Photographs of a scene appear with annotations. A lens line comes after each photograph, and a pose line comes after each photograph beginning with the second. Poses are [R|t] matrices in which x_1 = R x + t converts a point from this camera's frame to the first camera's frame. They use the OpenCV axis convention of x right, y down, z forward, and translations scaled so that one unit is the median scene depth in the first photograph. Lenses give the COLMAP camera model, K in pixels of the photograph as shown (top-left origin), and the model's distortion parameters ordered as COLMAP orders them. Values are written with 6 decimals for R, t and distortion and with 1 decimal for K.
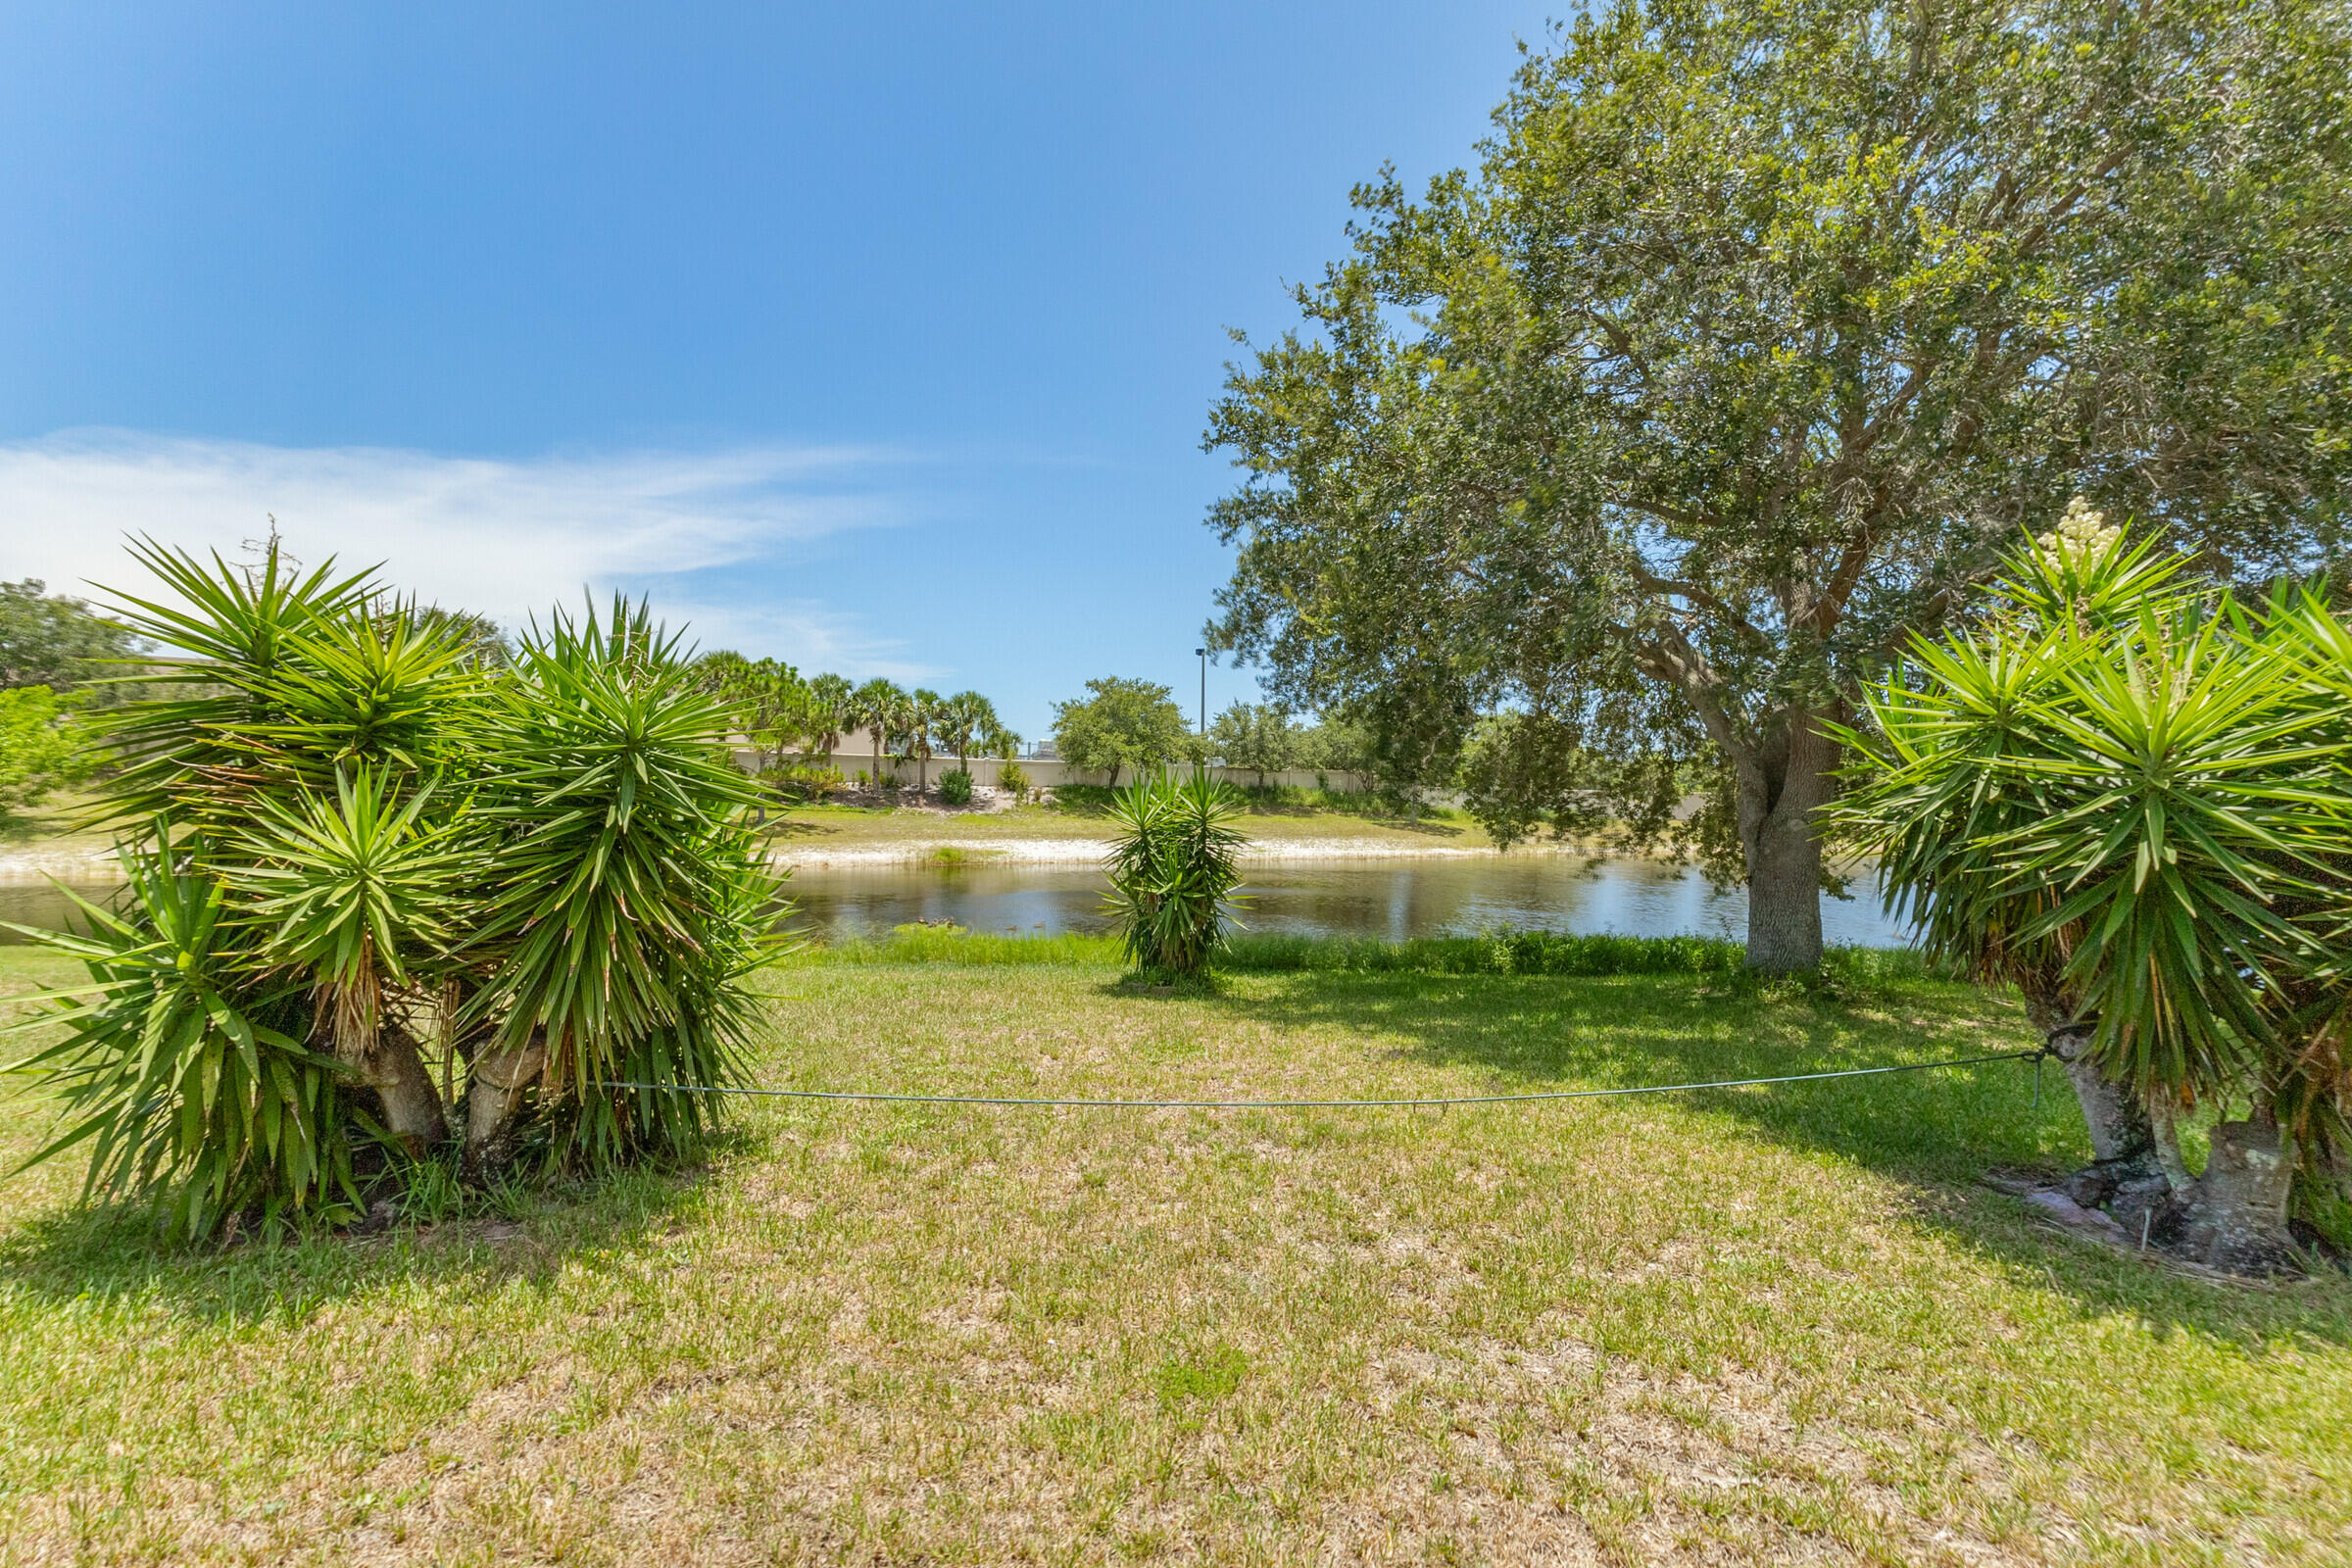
lens RADIAL K [[1098.2, 0, 1190.9], [0, 1098.2, 786.0], [0, 0, 1]] dist [0.029751, -0.007919]
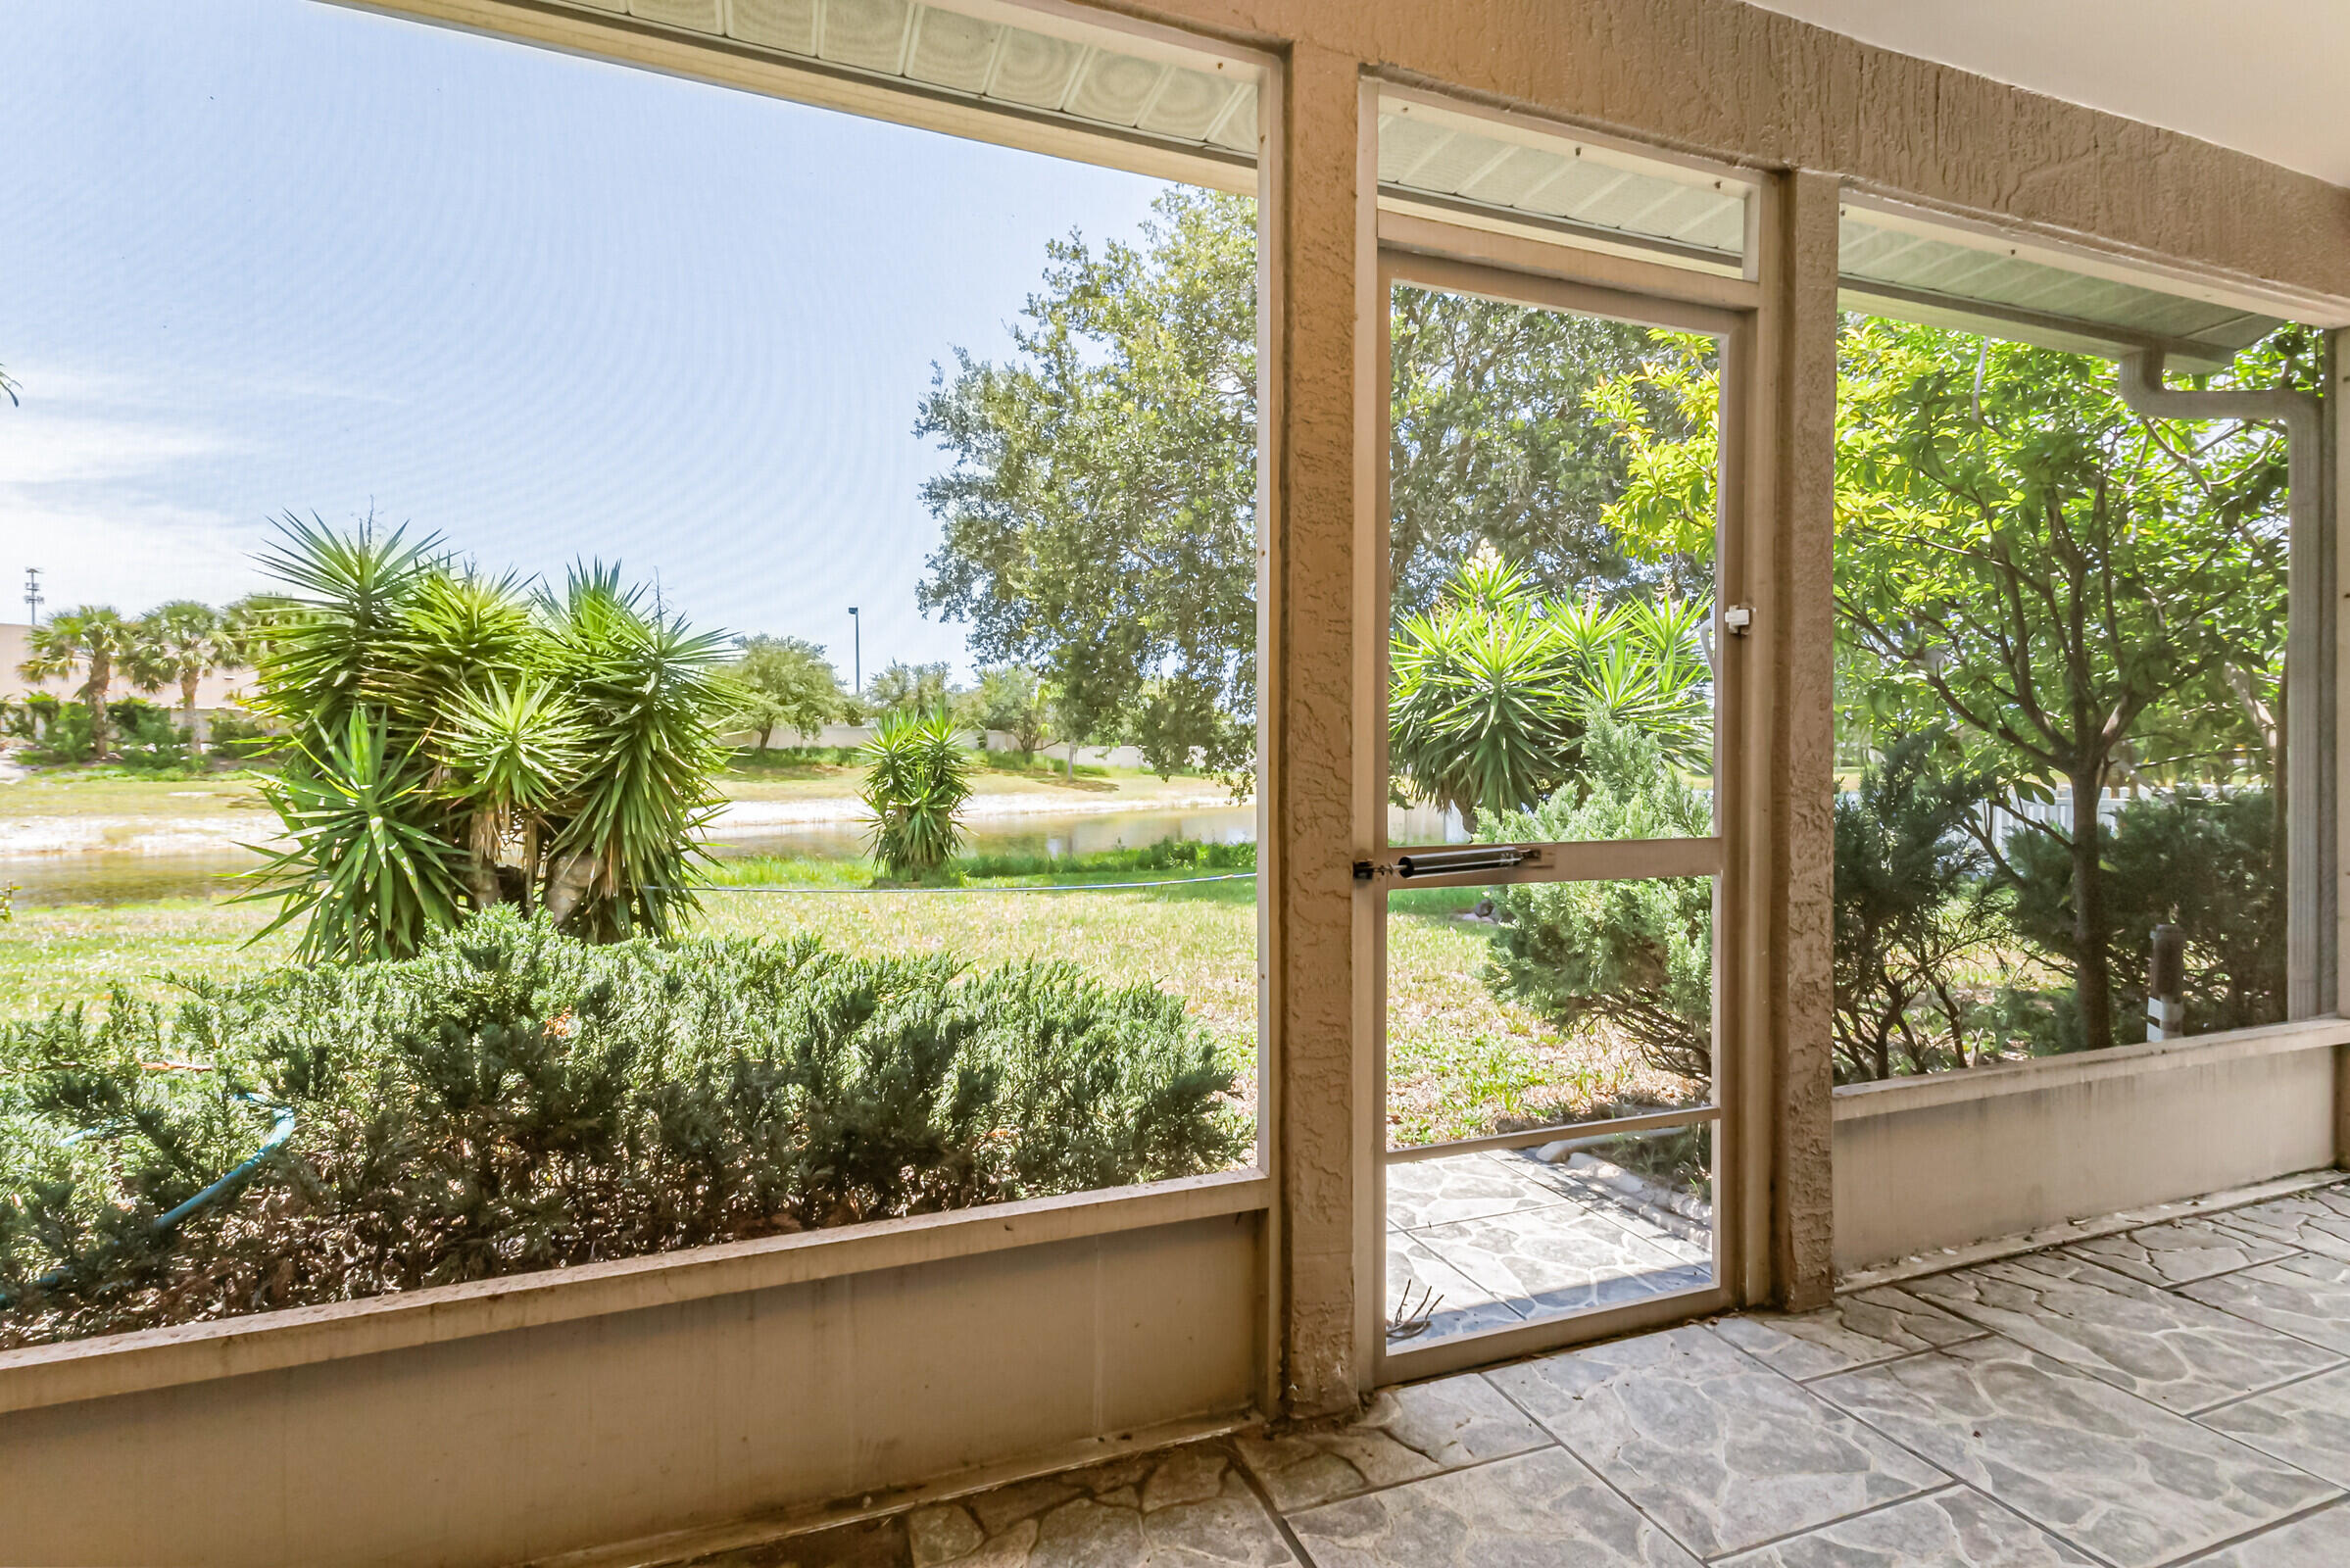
lens RADIAL K [[1097.3, 0, 1203.9], [0, 1097.3, 784.8], [0, 0, 1]] dist [0.029751, -0.007919]
pose [[0.946829, -0.023583, 0.320873, -0.065220], [0.013588, 0.999351, 0.033354, 0.022205], [-0.321451, -0.027220, 0.946535, -0.163145]]
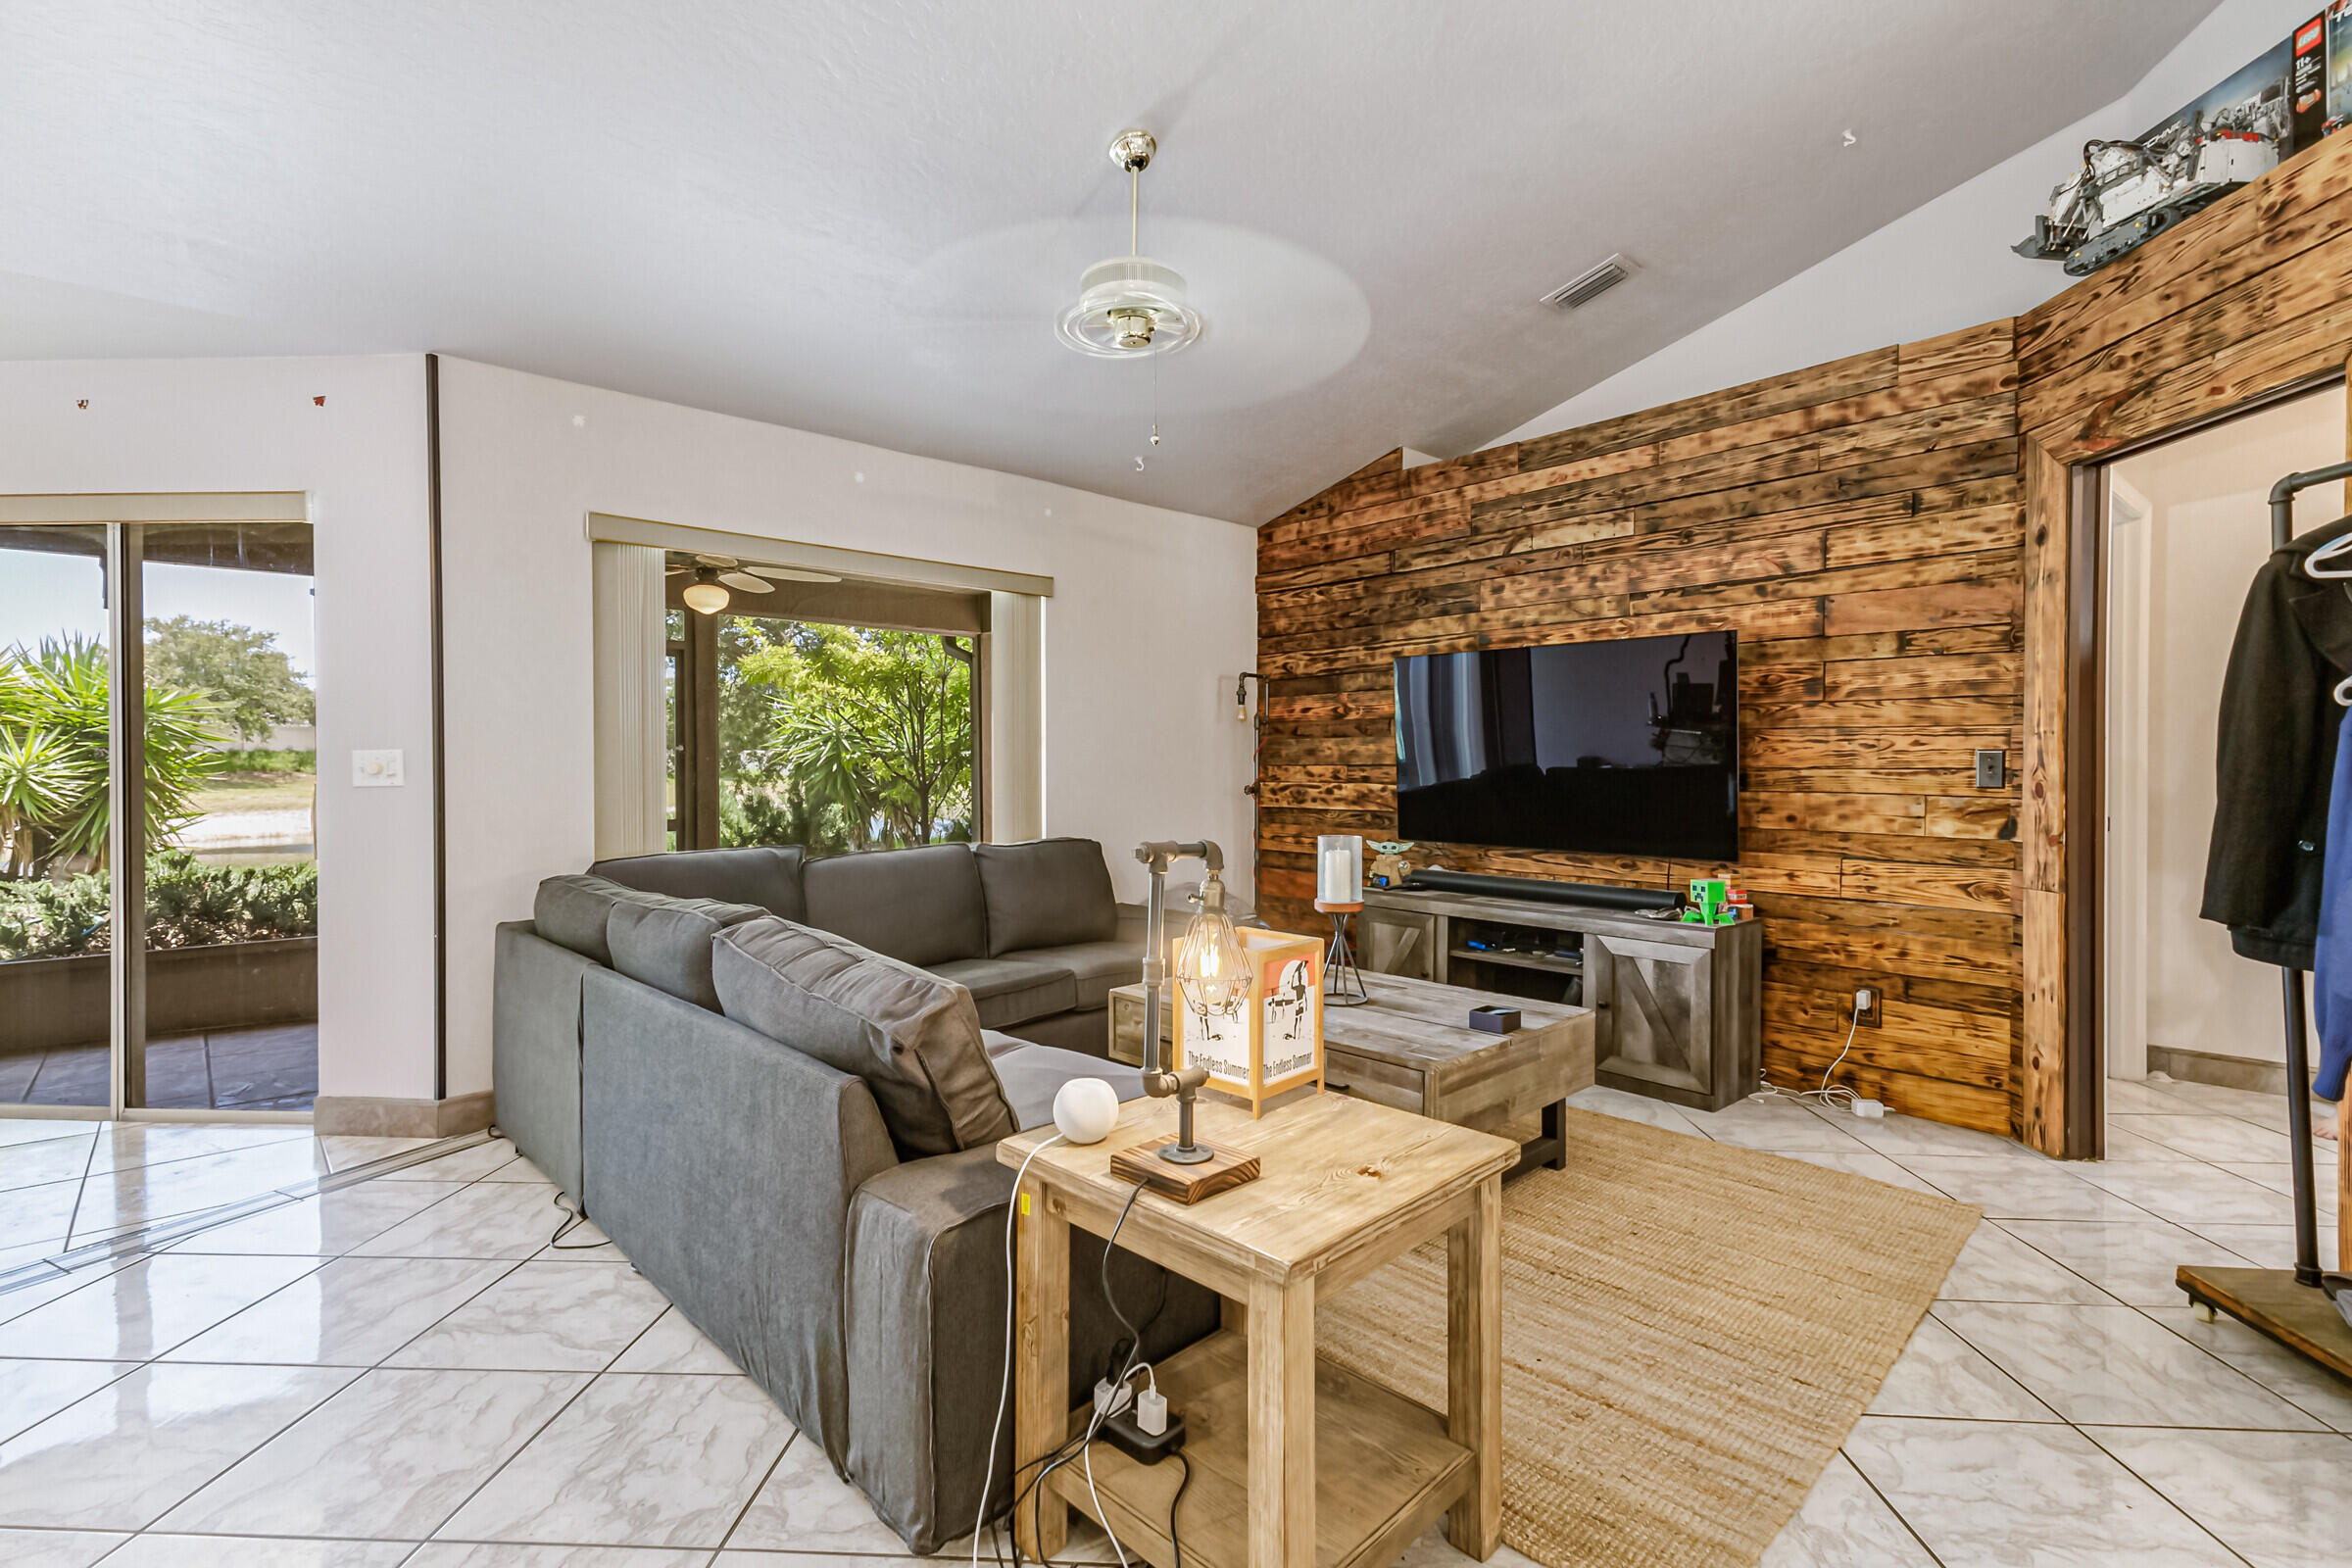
lens RADIAL K [[1098.2, 0, 1177.2], [0, 1098.2, 796.1], [0, 0, 1]] dist [0.029751, -0.007919]
pose [[0.780223, -0.036282, 0.624449, -0.070255], [0.010007, 0.998913, 0.045537, 0.011675], [-0.625422, -0.029280, 0.779737, -0.421327]]
